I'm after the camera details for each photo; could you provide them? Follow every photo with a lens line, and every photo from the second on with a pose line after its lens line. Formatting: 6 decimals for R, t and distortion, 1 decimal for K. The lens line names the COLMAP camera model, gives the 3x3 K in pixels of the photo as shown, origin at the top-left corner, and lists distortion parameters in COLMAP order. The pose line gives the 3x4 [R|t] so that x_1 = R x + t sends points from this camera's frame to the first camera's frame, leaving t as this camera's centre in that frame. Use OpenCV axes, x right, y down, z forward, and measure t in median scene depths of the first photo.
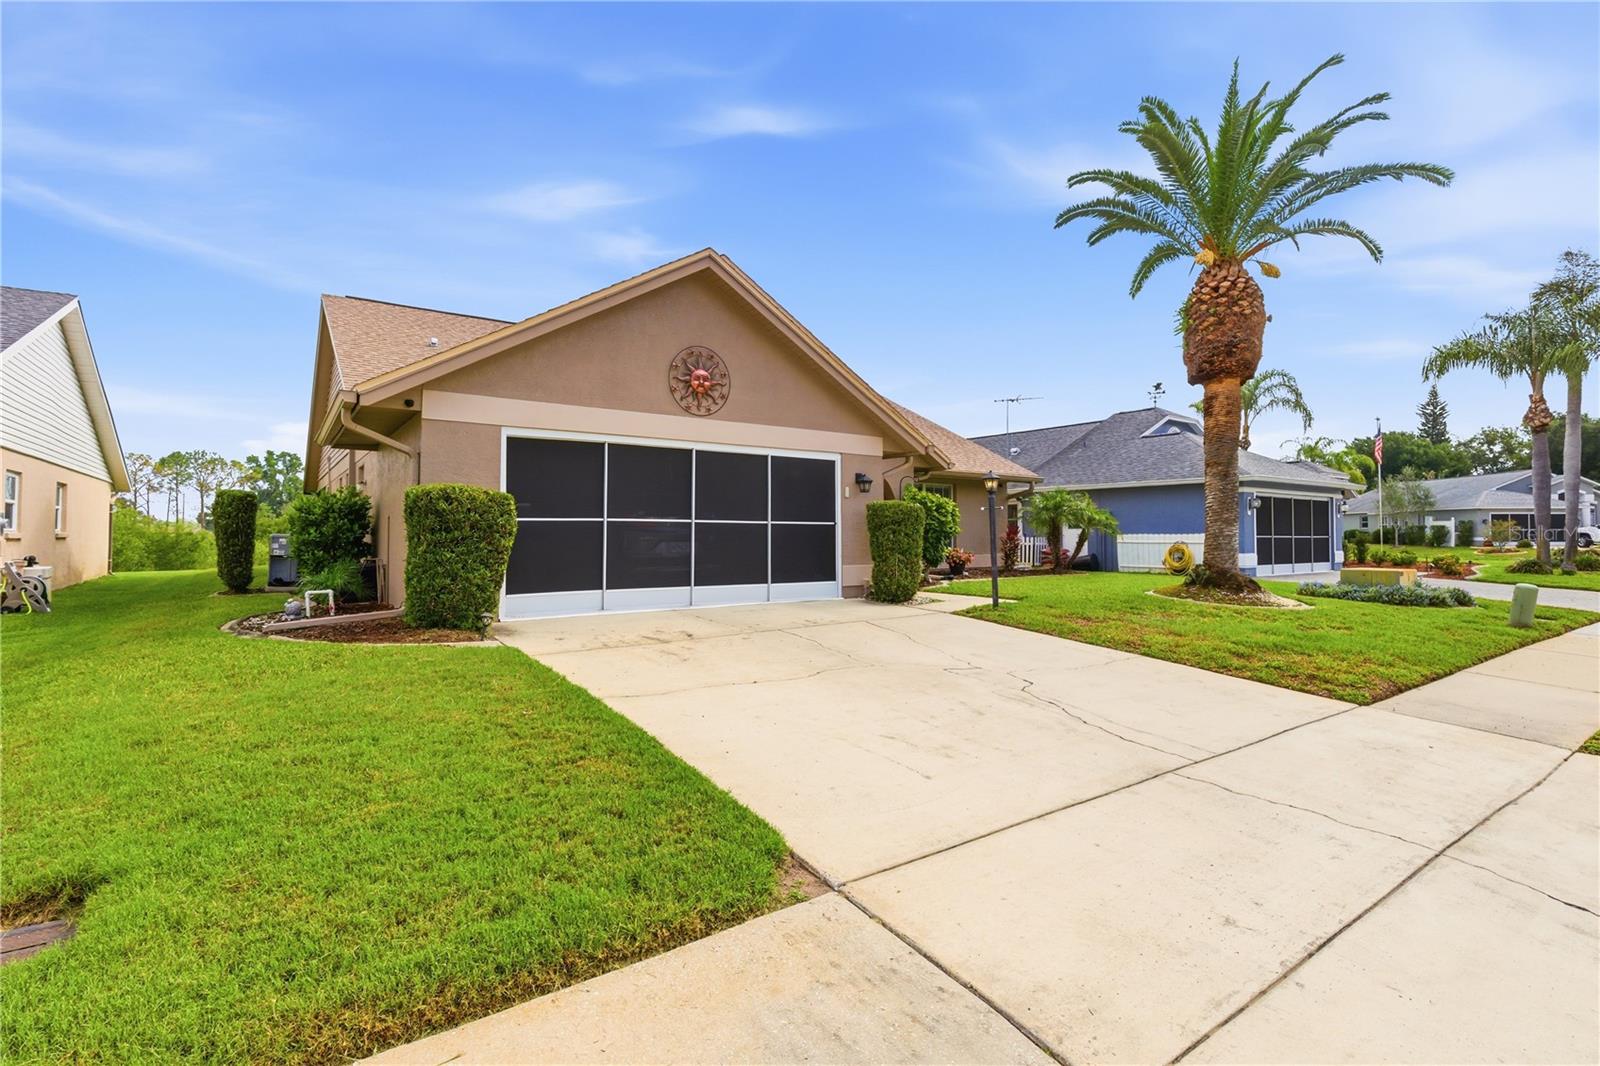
lens RADIAL K [[726.9, 0, 803.0], [0, 726.9, 529.4], [0, 0, 1]] dist [0.004583, 0.000189]
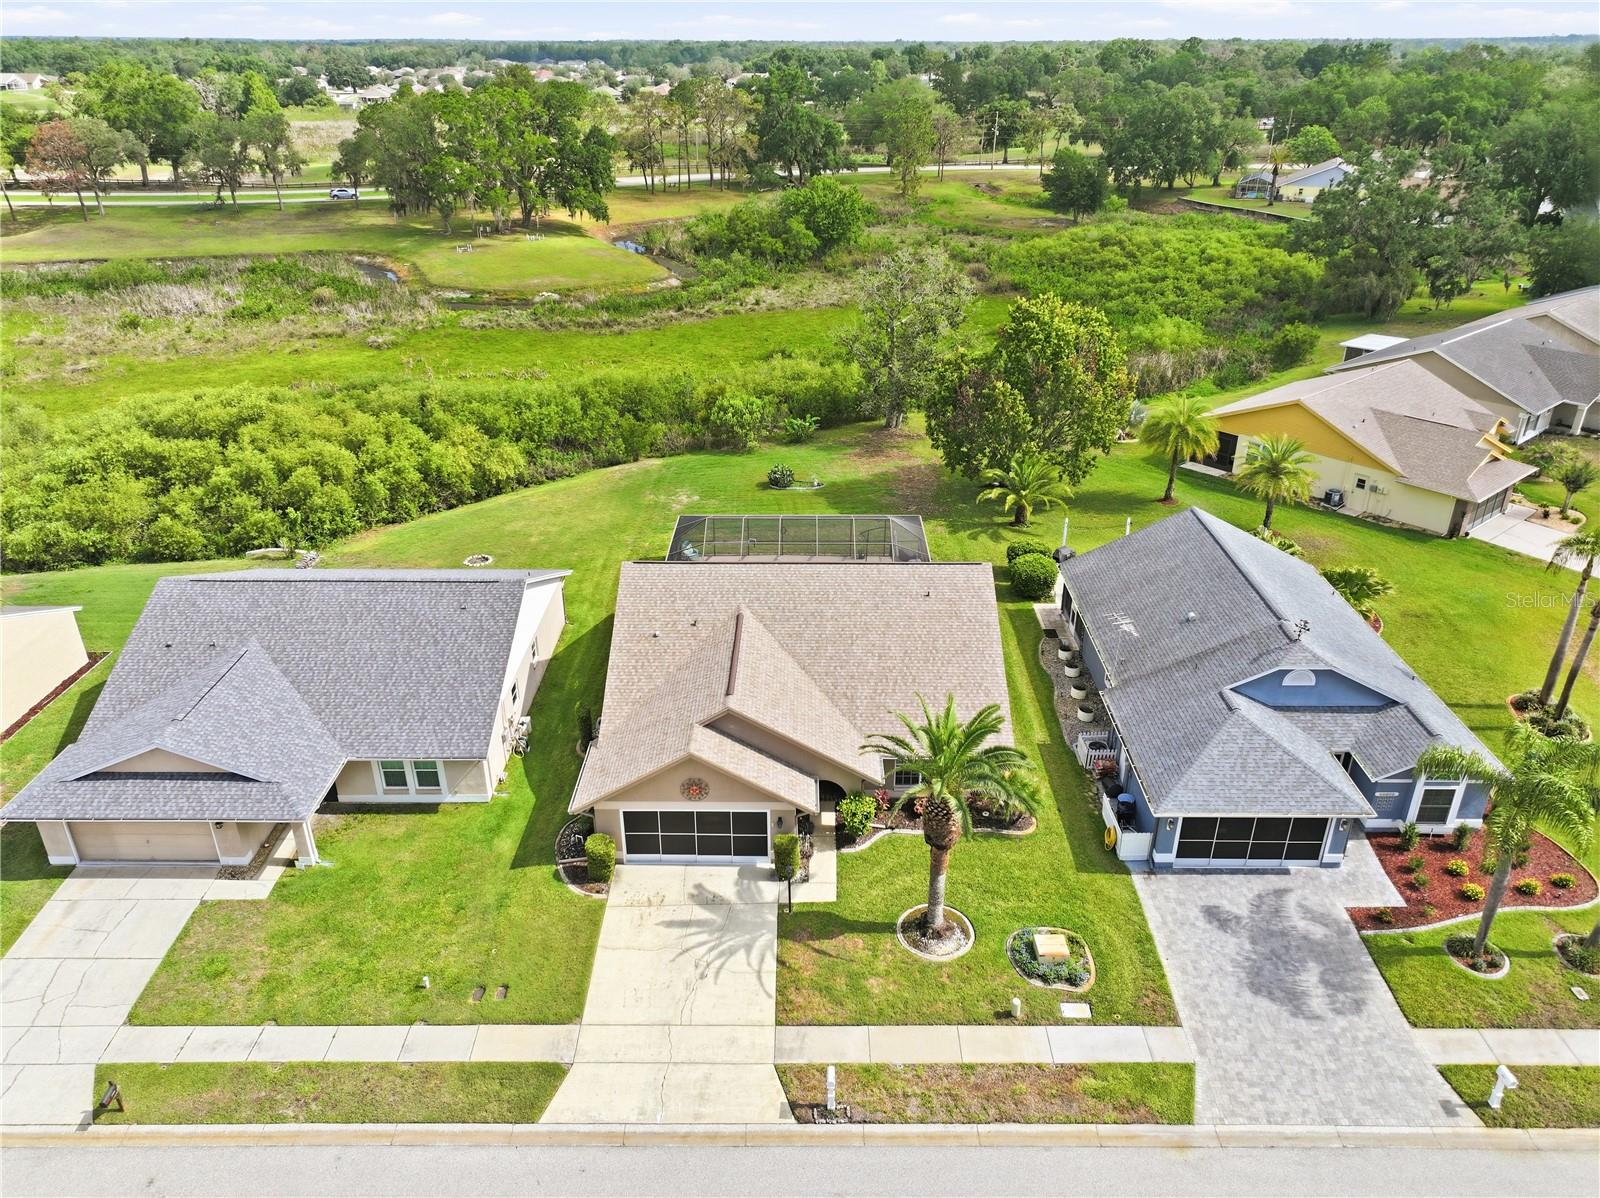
lens RADIAL K [[1120.6, 0, 803.5], [0, 1120.6, 602.6], [0, 0, 1]] dist [-0.003878, 0.024062]
pose [[0.825439, 0.268816, -0.496376, 1.778323], [-0.007588, 0.884536, 0.466409, -2.418090], [0.564441, -0.381226, 0.732170, -1.249669]]
